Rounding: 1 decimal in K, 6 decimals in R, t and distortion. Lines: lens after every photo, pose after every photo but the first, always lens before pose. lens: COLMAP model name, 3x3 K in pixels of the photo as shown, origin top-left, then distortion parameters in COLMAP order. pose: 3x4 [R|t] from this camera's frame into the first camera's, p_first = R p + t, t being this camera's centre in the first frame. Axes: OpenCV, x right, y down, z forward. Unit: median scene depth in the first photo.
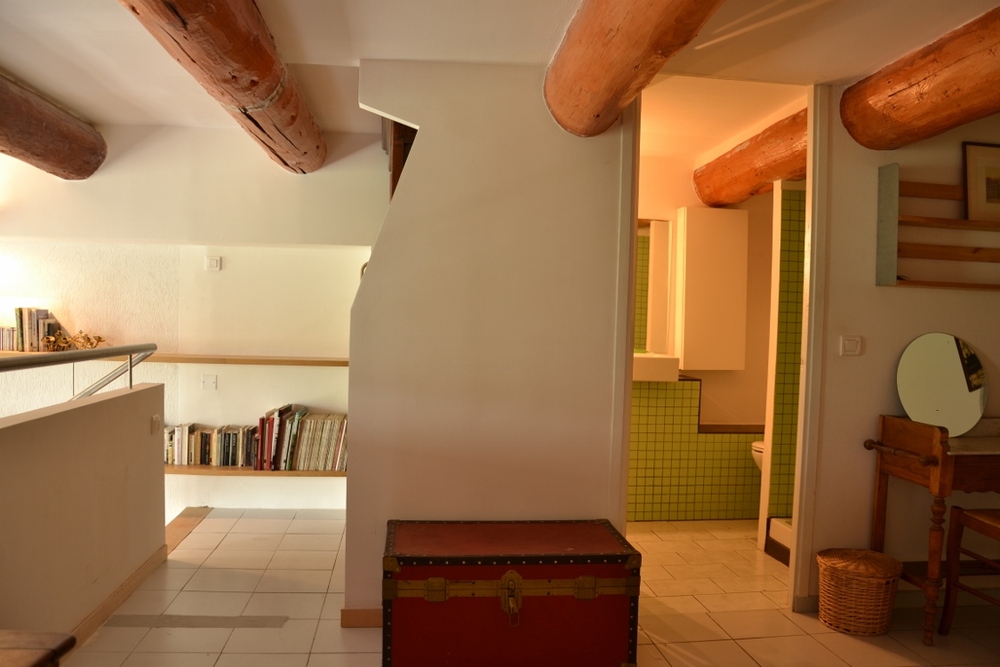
lens RADIAL K [[791.9, 0, 498.0], [0, 791.9, 333.4], [0, 0, 1]] dist [-0.113458, 0.016024]
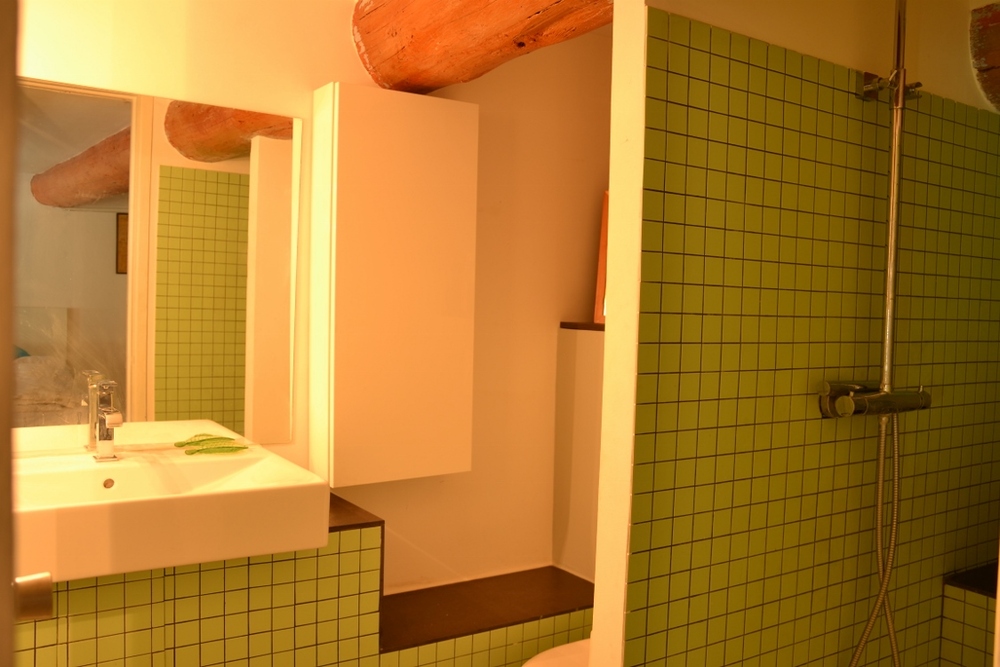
lens RADIAL K [[882.7, 0, 499.3], [0, 882.7, 336.2], [0, 0, 1]] dist [-0.090721, -0.001737]
pose [[0.896592, -0.023865, 0.442213, 0.116377], [0.011454, 0.999463, 0.030716, -0.046367], [-0.442709, -0.022475, 0.896384, 0.572850]]
